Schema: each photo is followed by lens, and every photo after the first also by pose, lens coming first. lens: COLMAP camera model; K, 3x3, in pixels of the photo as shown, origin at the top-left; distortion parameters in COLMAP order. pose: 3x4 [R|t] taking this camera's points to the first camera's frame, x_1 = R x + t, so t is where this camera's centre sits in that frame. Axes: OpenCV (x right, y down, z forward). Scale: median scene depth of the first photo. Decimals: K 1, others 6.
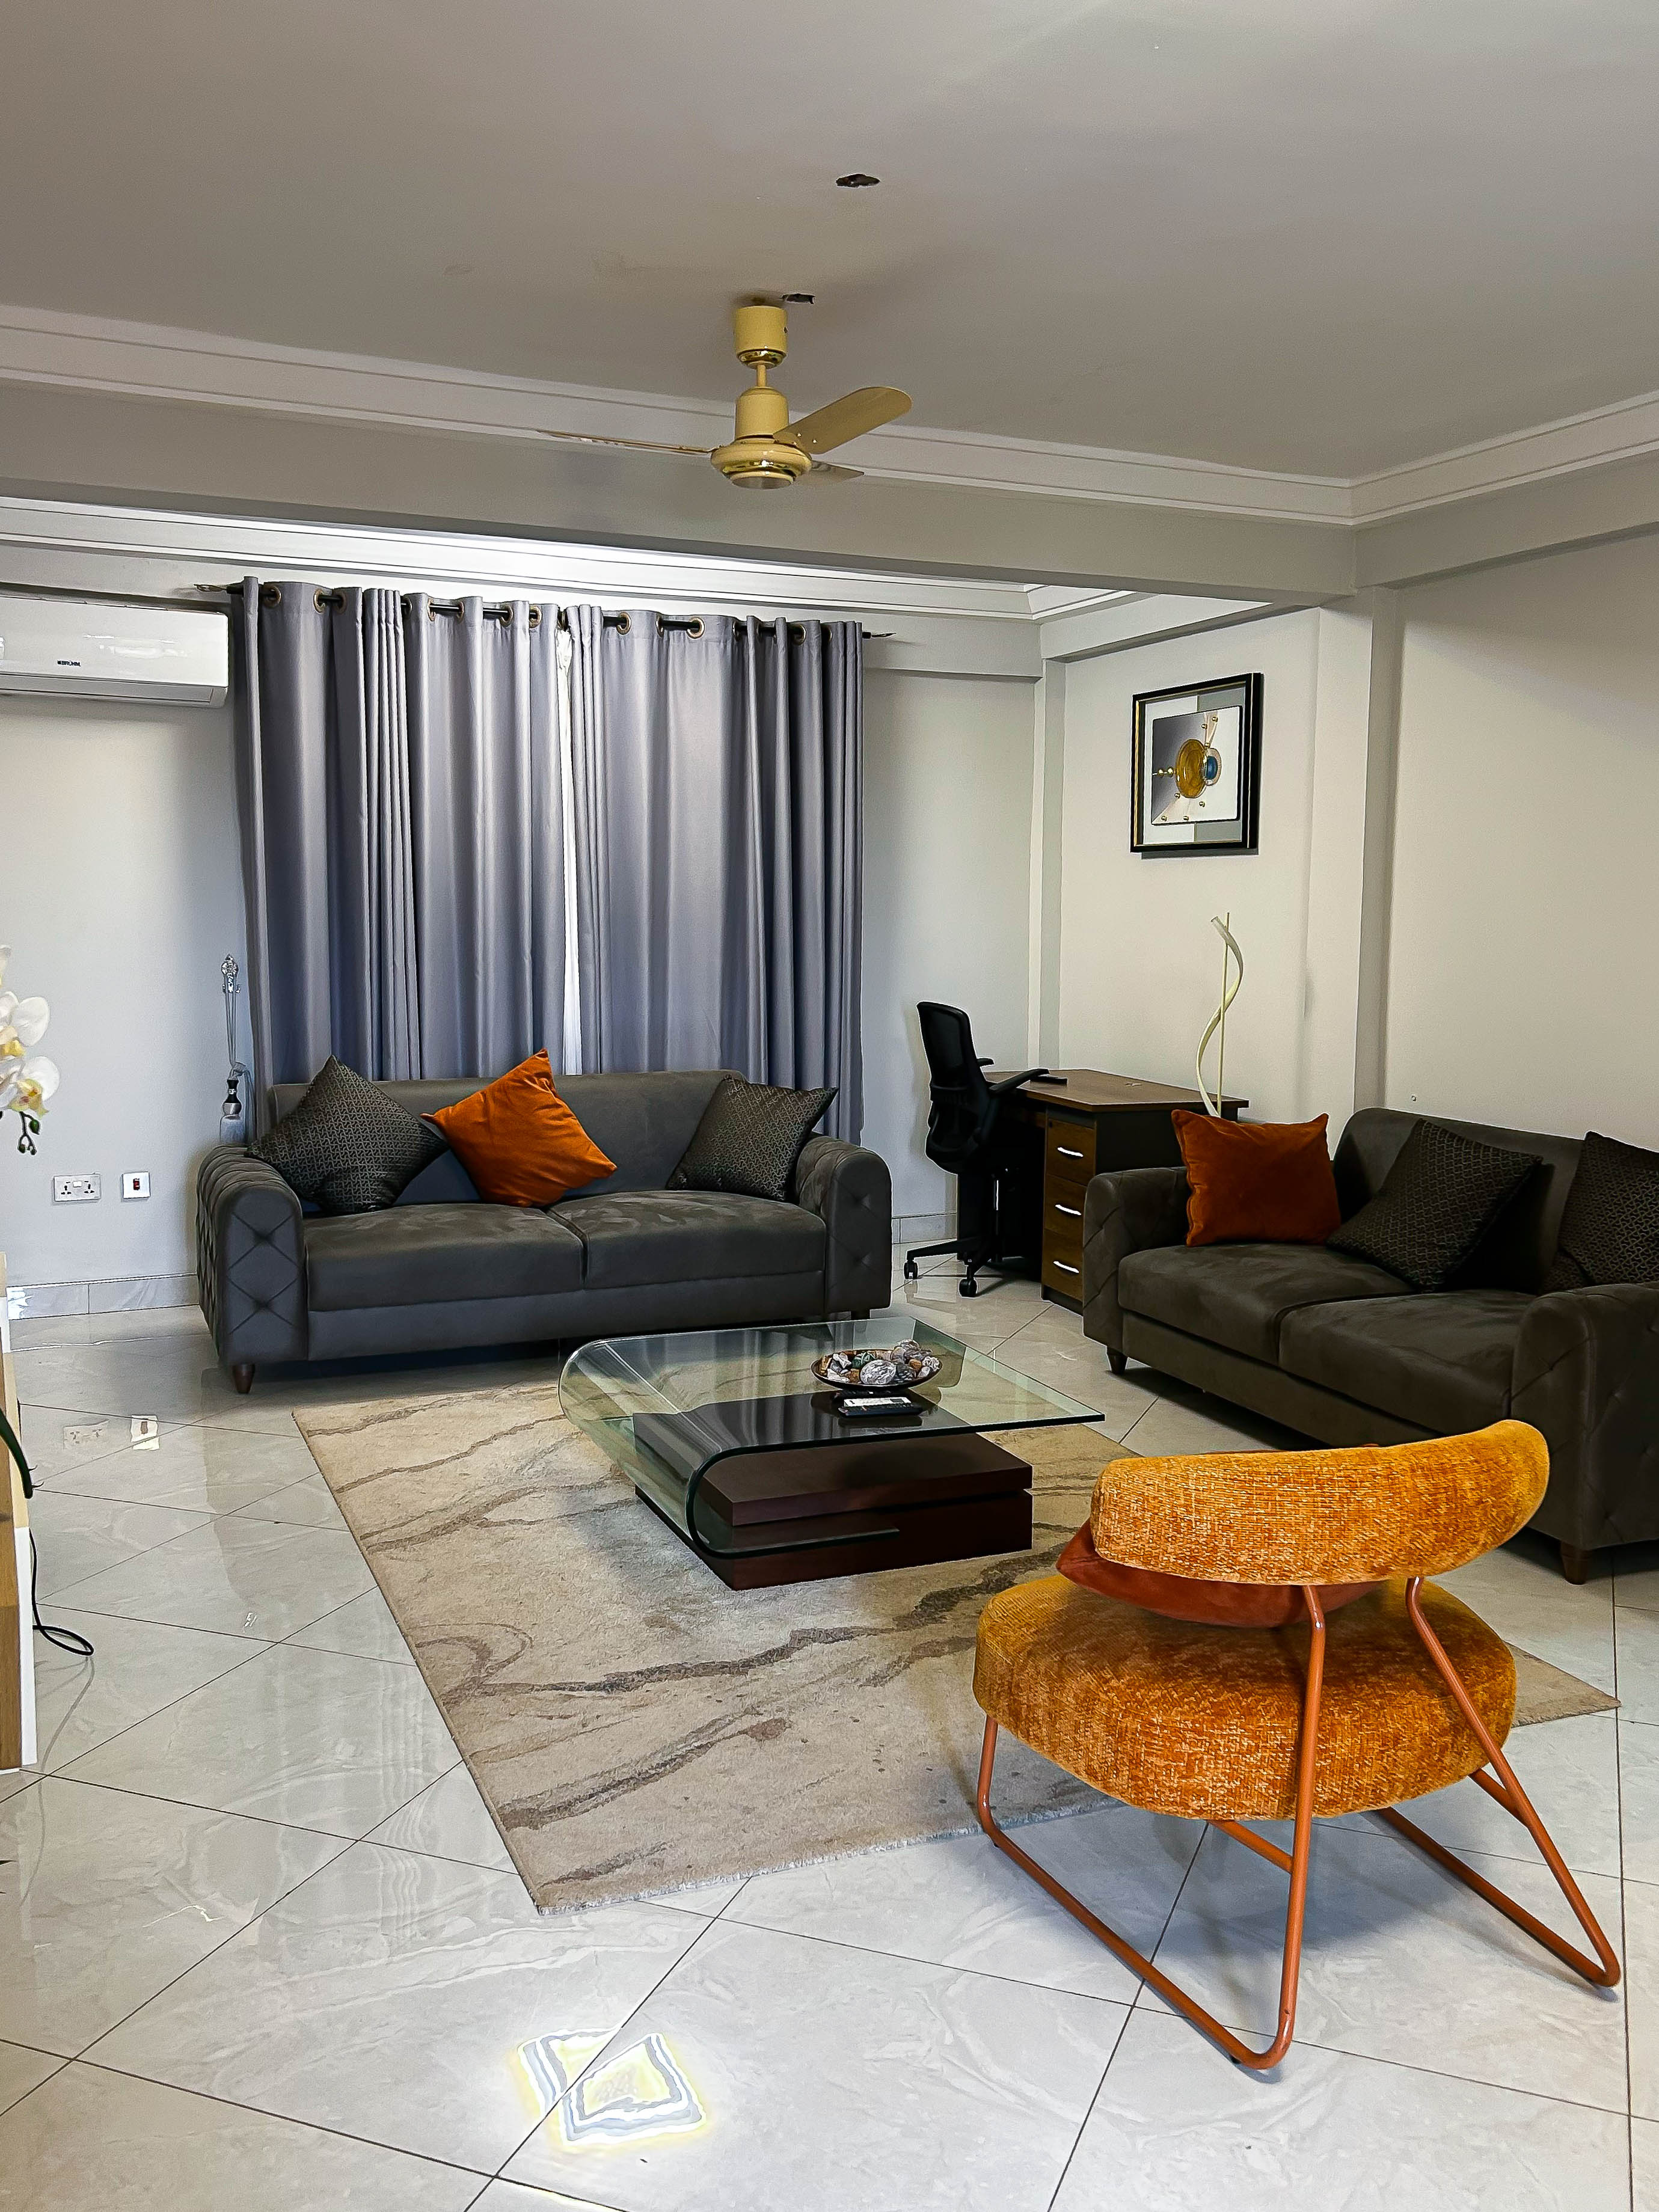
lens RADIAL K [[1865.8, 0, 829.5], [0, 1865.8, 1106.0], [0, 0, 1]] dist [0.171186, -0.433977]
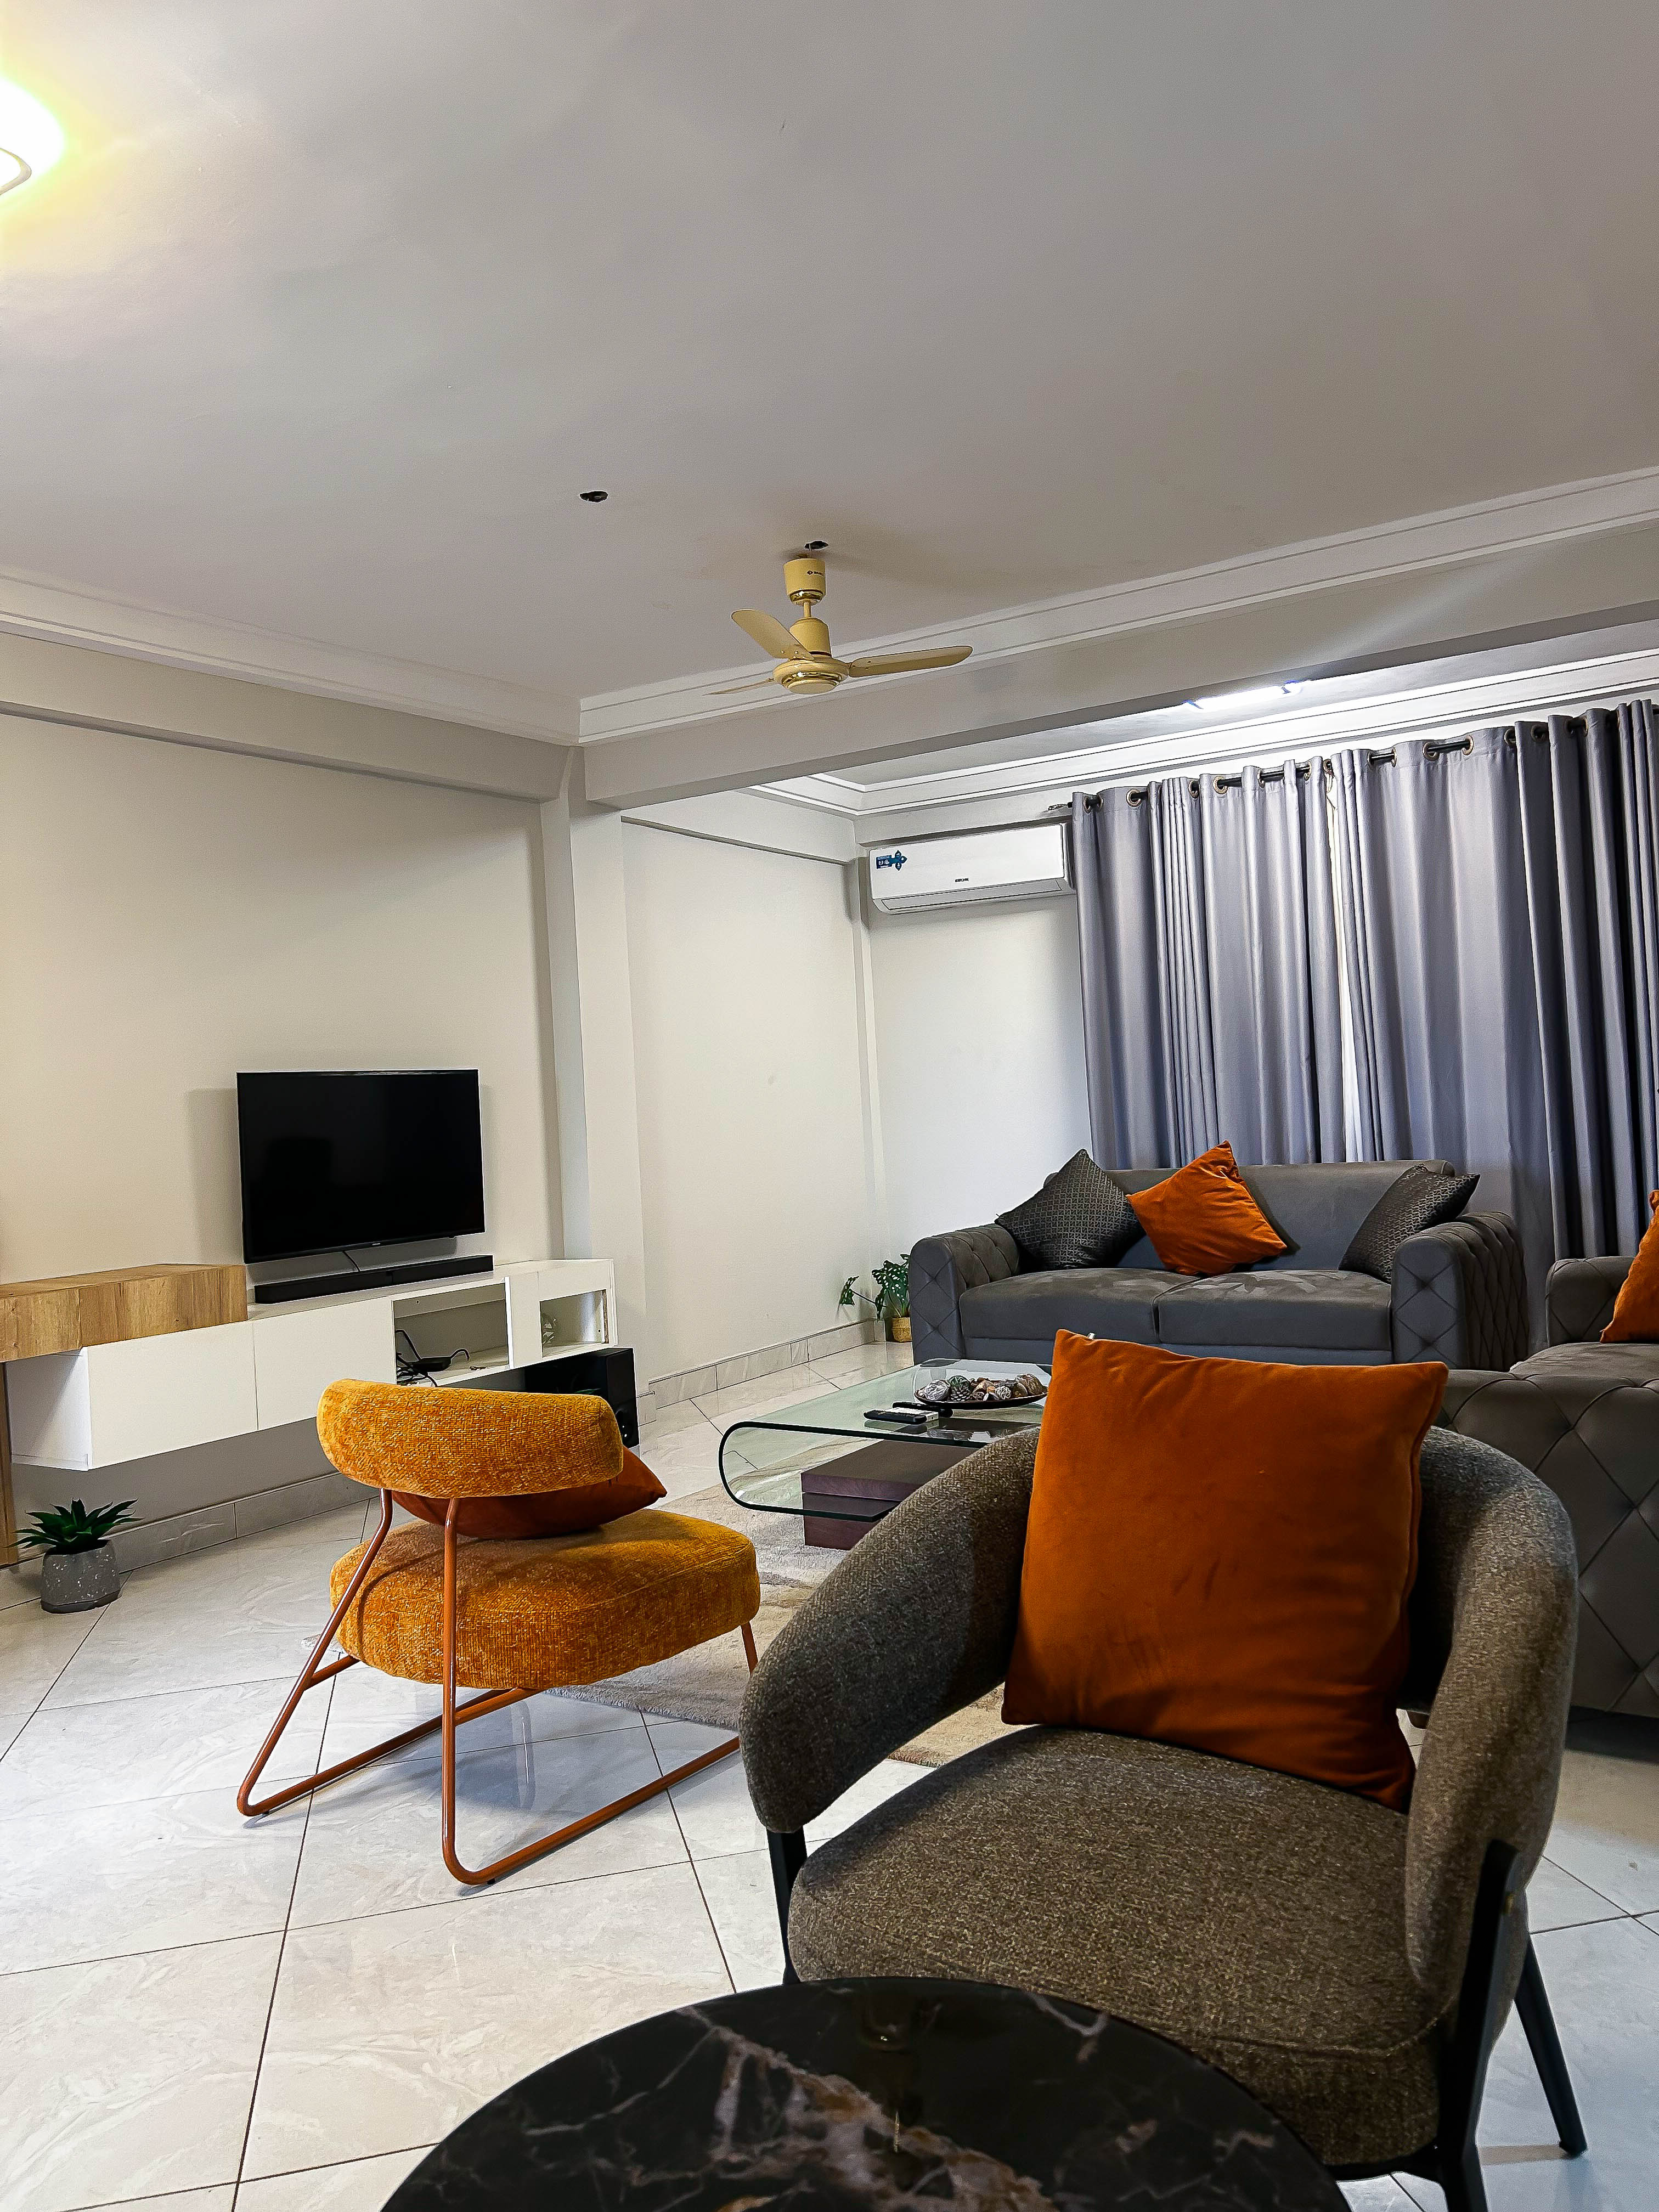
lens RADIAL K [[1604.2, 0, 844.1], [0, 1604.2, 1103.5], [0, 0, 1]] dist [0.116586, -0.267598]
pose [[0.576438, -0.039431, -0.816189, 0.531327], [-0.028503, 0.997257, -0.068309, 0.021571], [0.816644, 0.062639, 0.573733, 0.233122]]
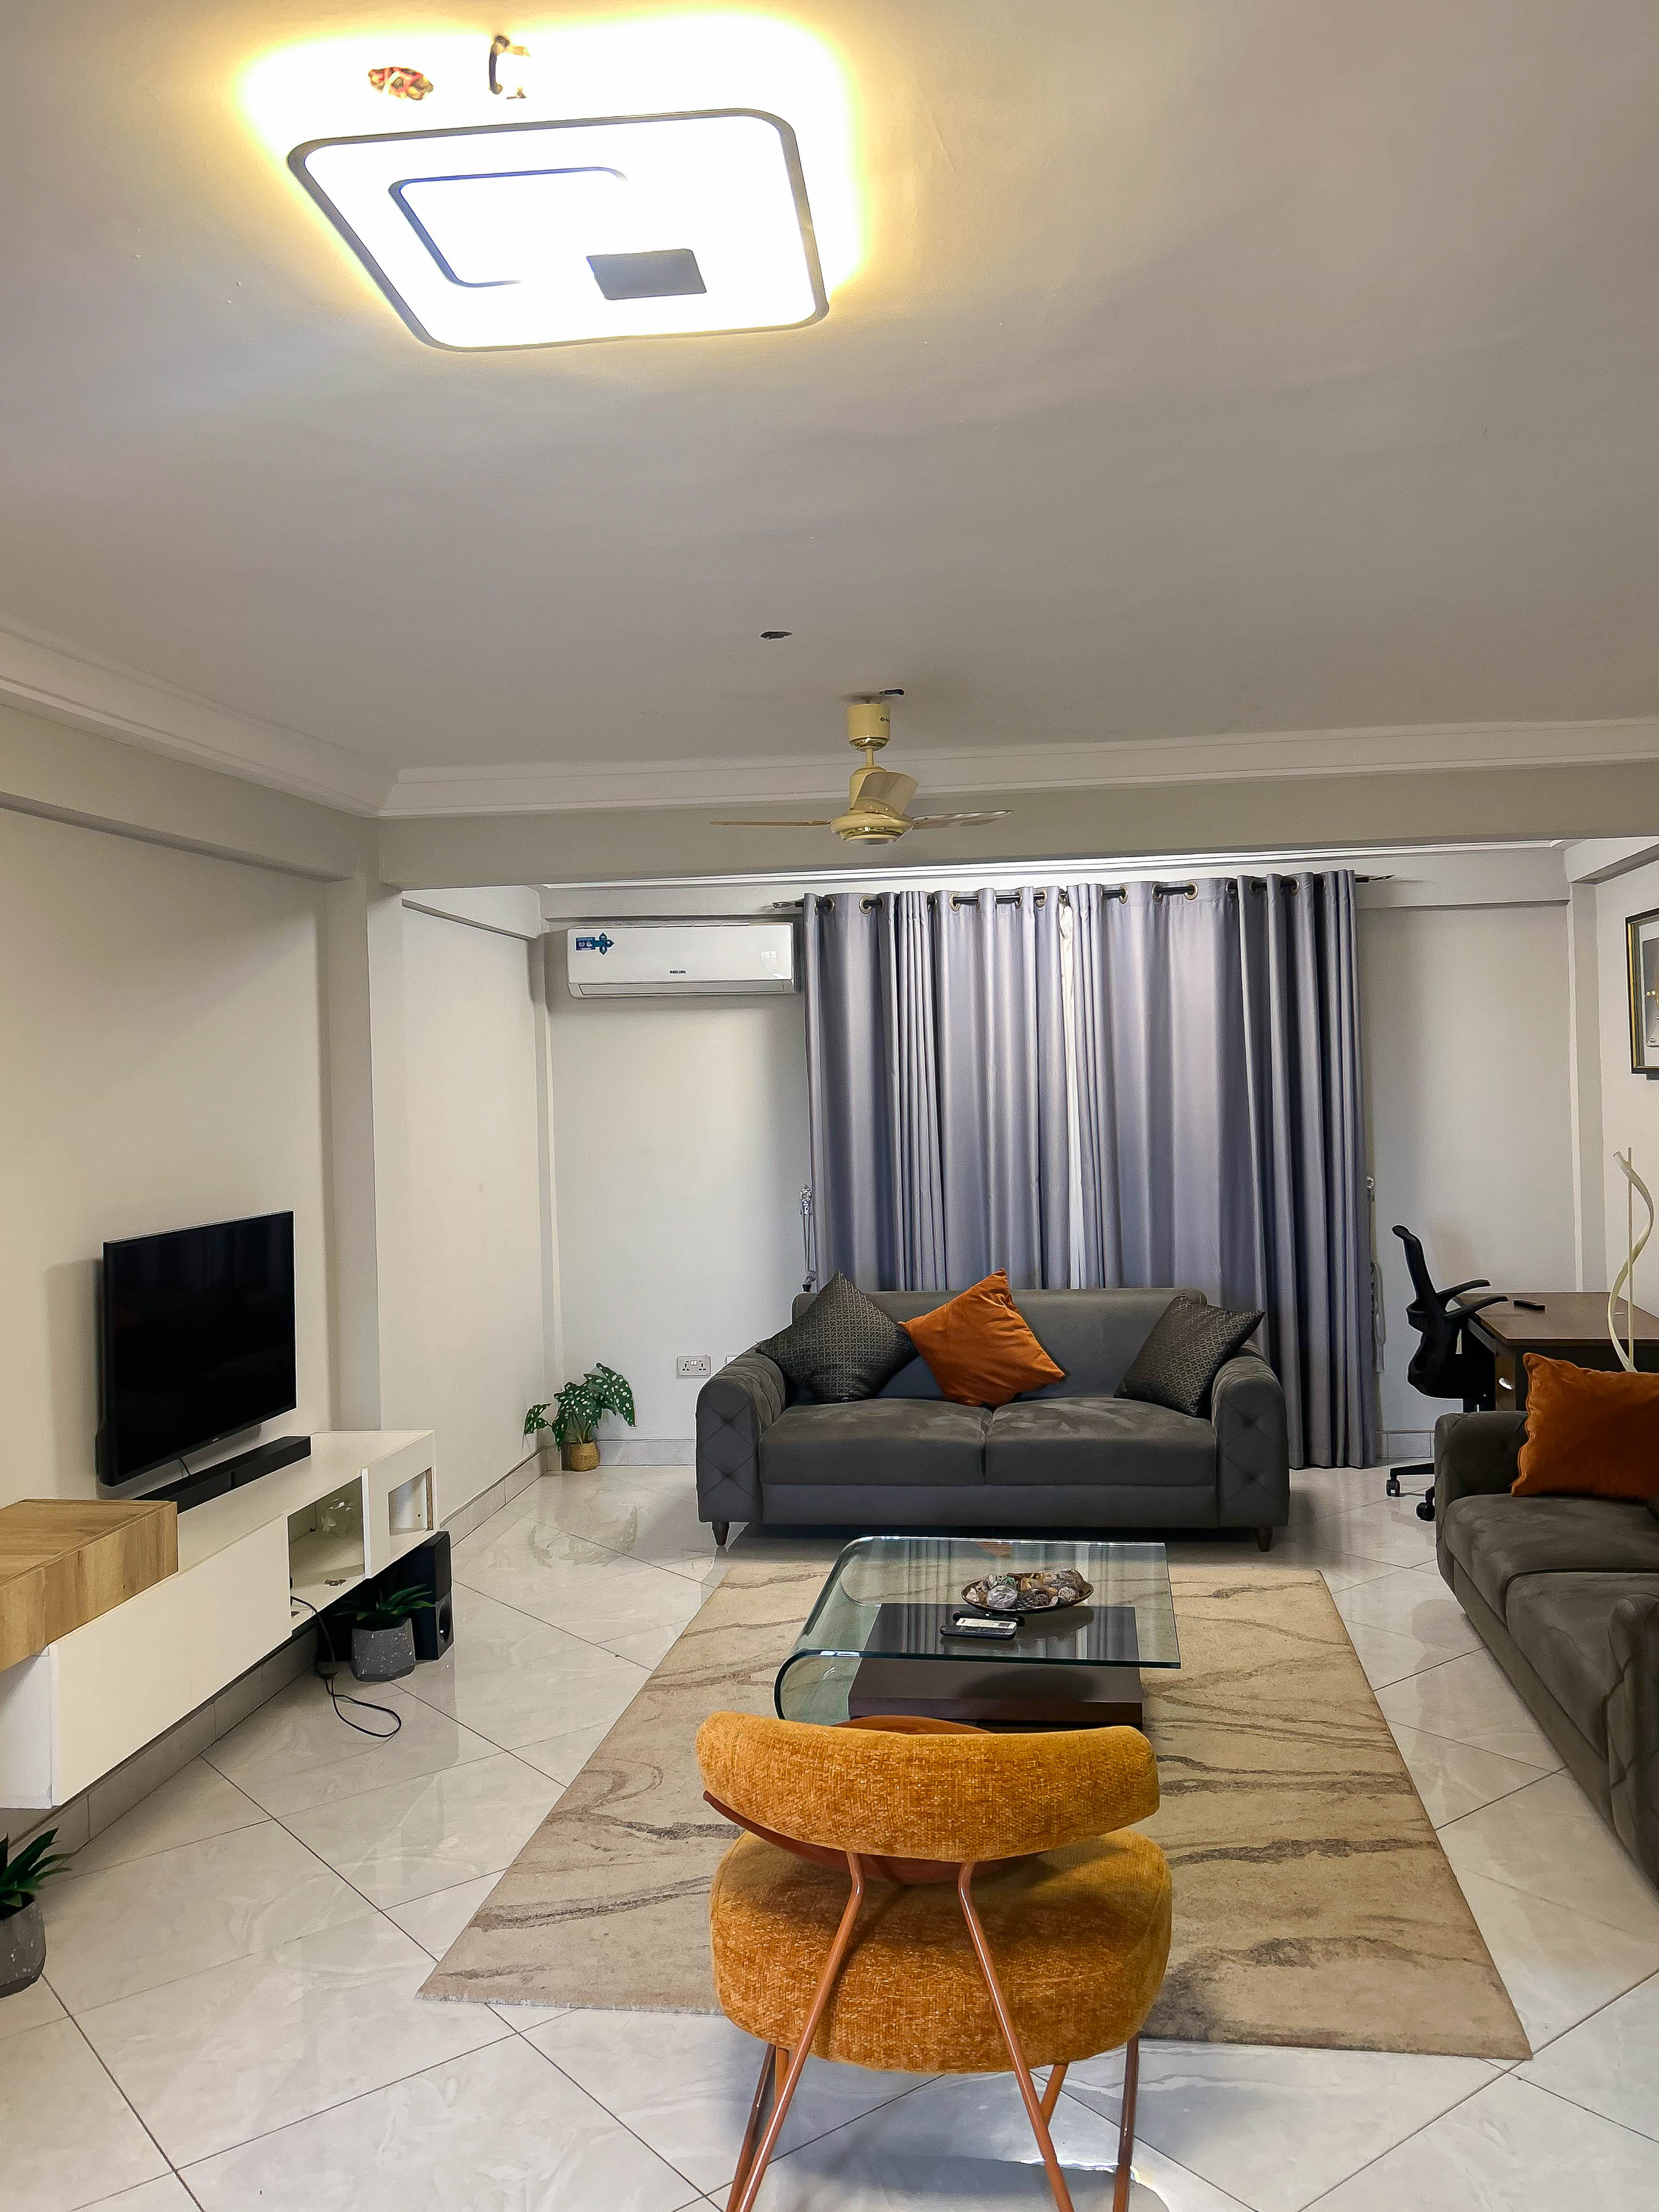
lens RADIAL K [[1702.4, 0, 838.9], [0, 1702.4, 1094.0], [0, 0, 1]] dist [-0.003215, 0.010657]
pose [[0.862721, -0.026899, -0.504965, 0.297552], [-0.022932, 0.995476, -0.092206, -0.038750], [0.505161, 0.091127, 0.858201, 0.033967]]
